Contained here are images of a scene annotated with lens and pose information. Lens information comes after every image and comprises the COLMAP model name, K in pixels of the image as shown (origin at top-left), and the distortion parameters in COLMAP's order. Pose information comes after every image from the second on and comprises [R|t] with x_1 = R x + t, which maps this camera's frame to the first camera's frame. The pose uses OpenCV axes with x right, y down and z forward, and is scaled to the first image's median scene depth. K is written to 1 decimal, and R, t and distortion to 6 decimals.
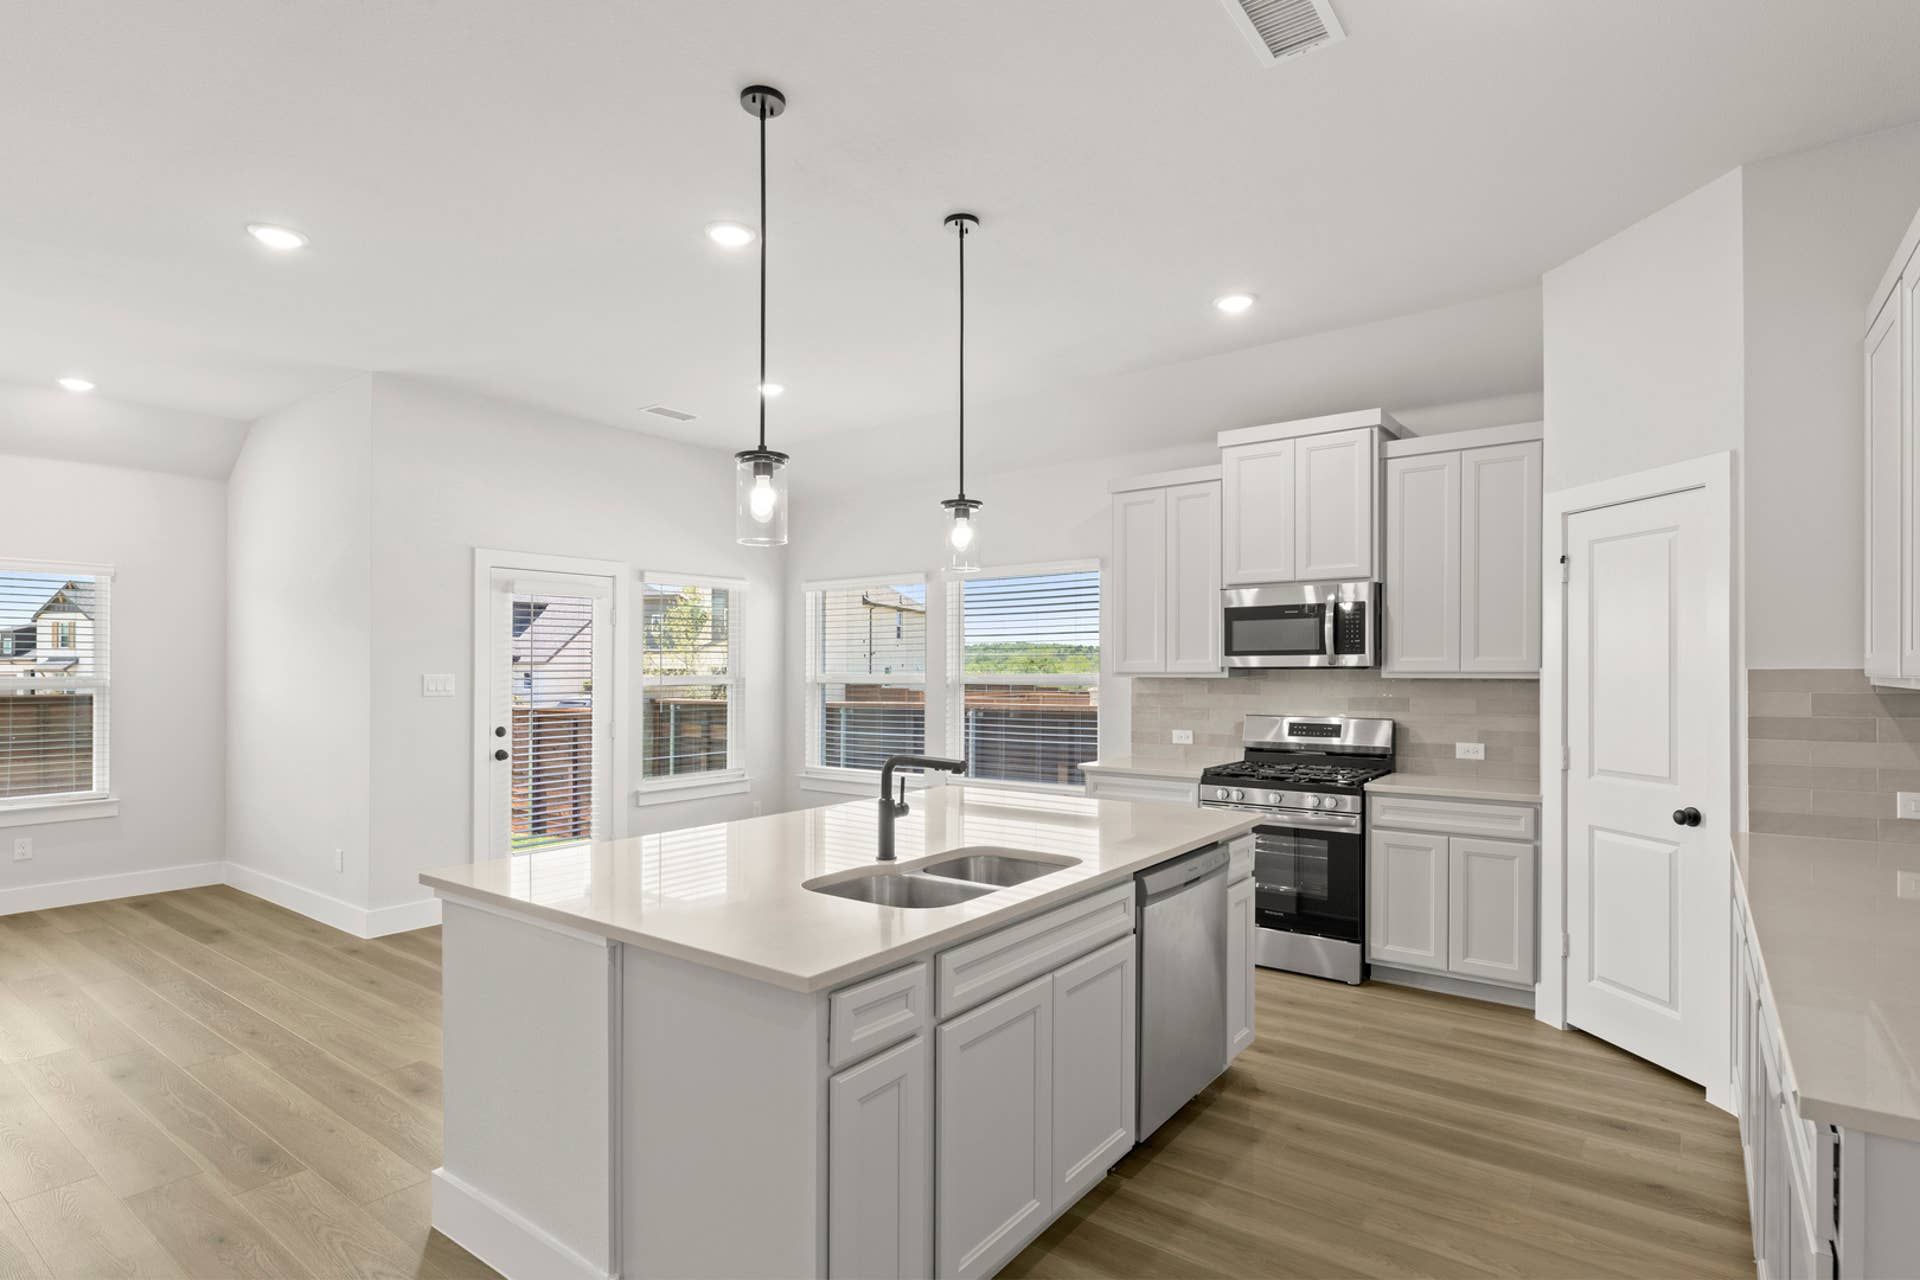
lens RADIAL K [[947.7, 0, 970.4], [0, 947.7, 678.3], [0, 0, 1]] dist [-0.000062, 0.000310]
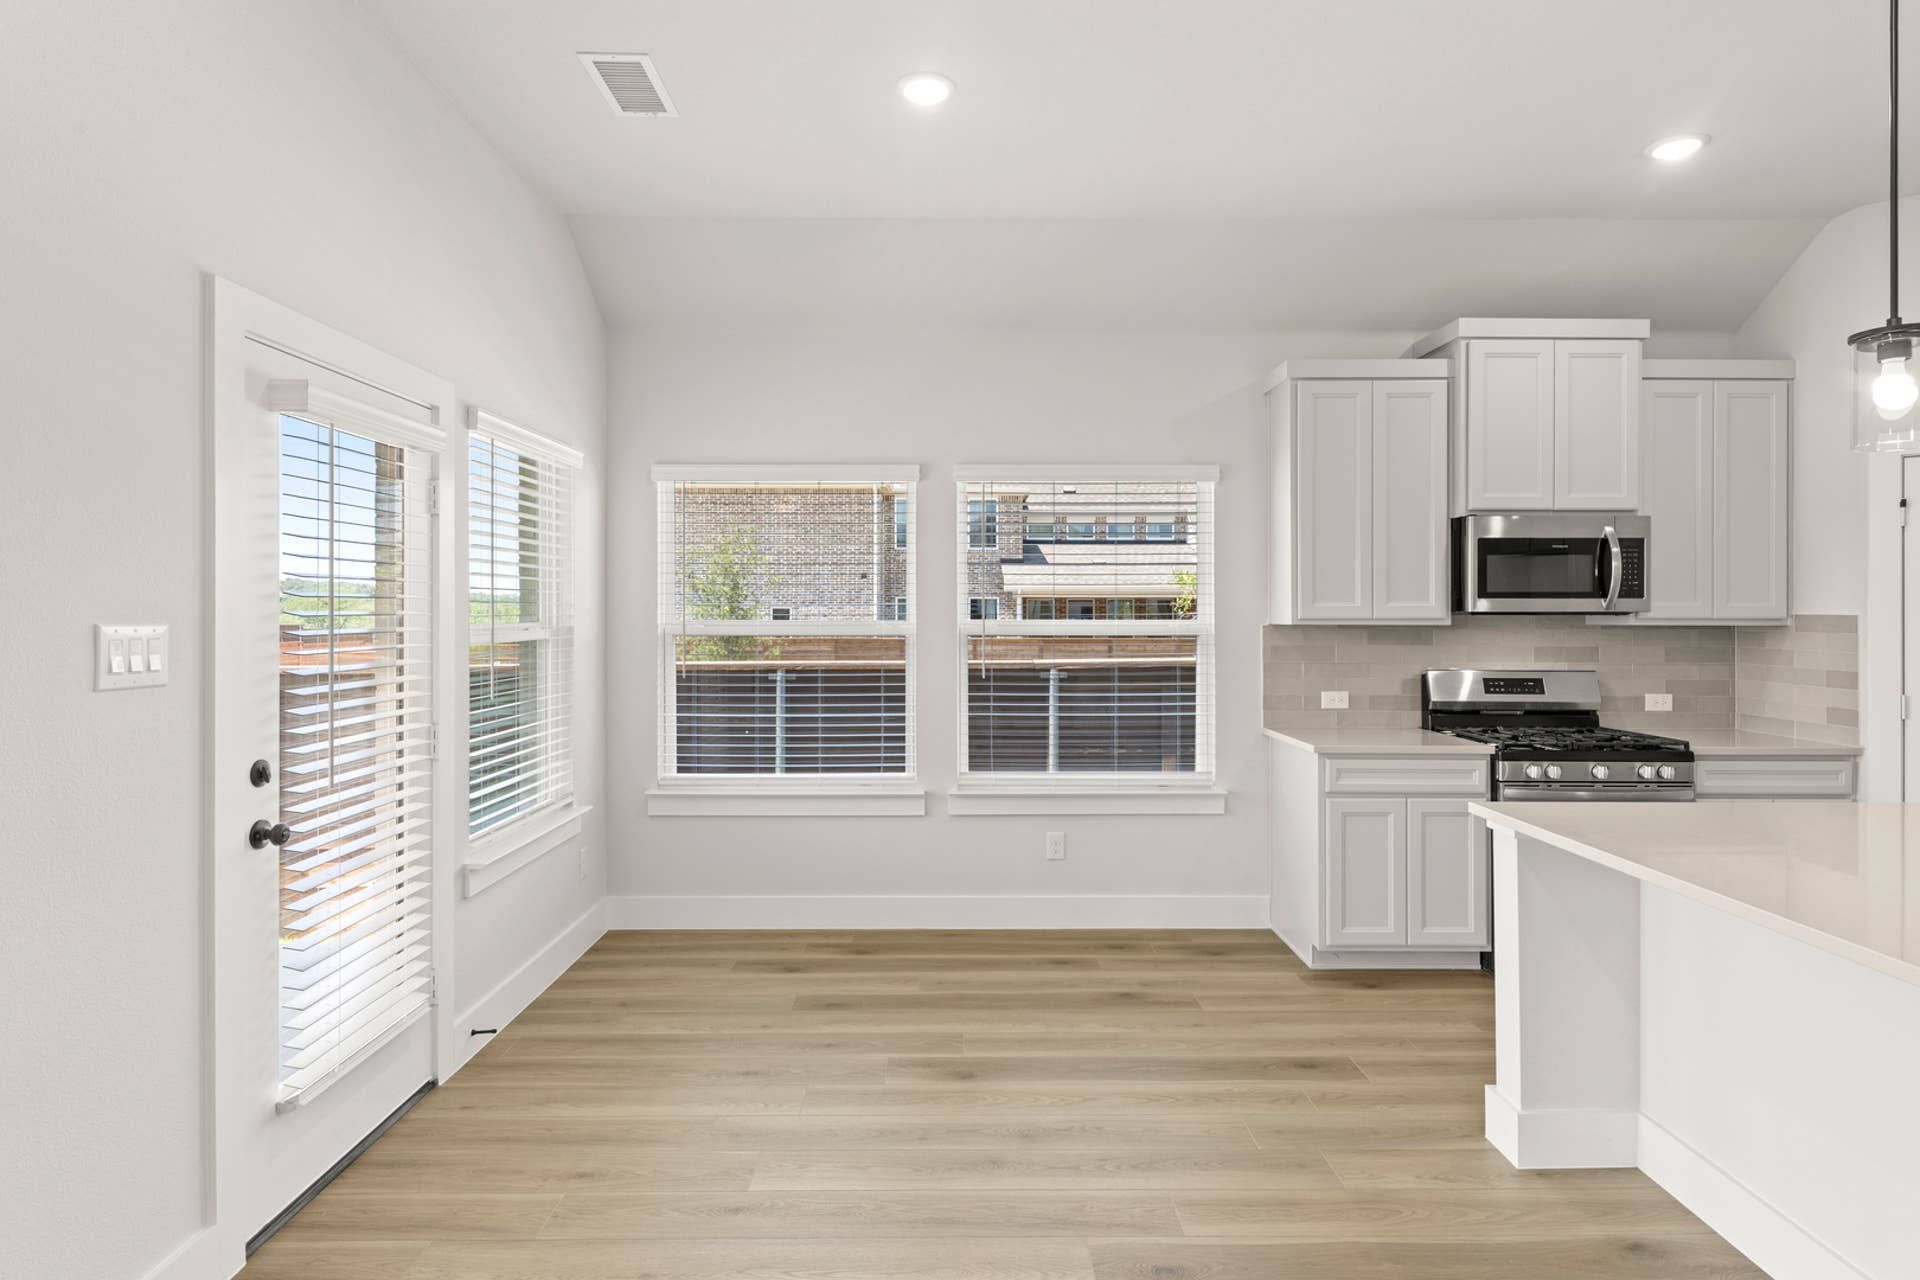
lens RADIAL K [[983.1, 0, 956.7], [0, 983.1, 611.0], [0, 0, 1]] dist [0.003402, -0.003776]
pose [[0.805472, 0.004298, 0.592619, -0.517088], [0.001804, 0.999951, -0.009703, -0.004834], [-0.592632, 0.008885, 0.805425, 0.528599]]
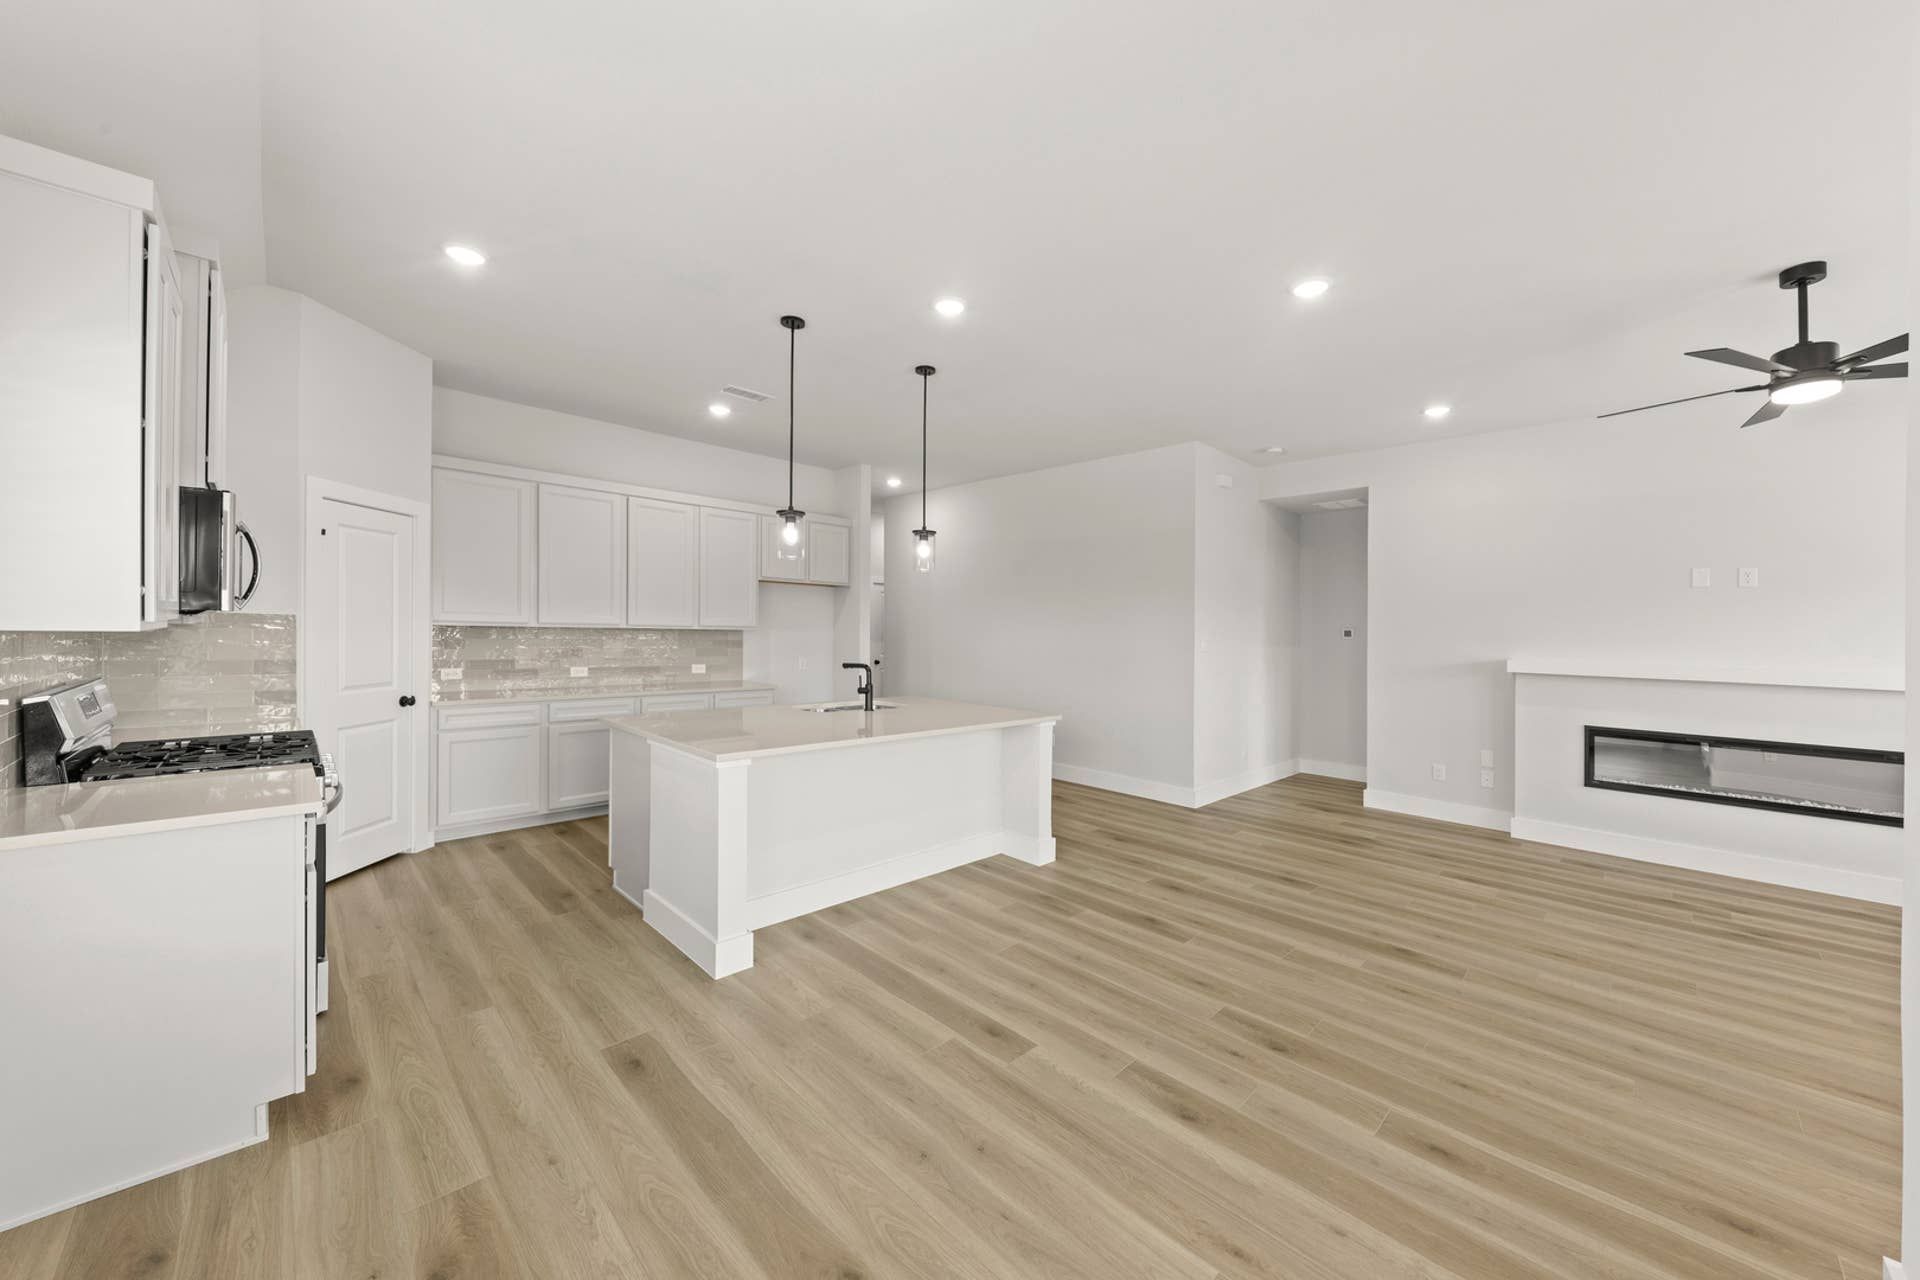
lens RADIAL K [[687.8, 0, 968.4], [0, 687.8, 622.0], [0, 0, 1]] dist [0.000014, -0.000945]
pose [[-0.986365, -0.018855, 0.163486, -0.268878], [-0.019748, 0.999798, -0.003839, -0.009219], [-0.163381, -0.007015, -0.986538, 1.240711]]
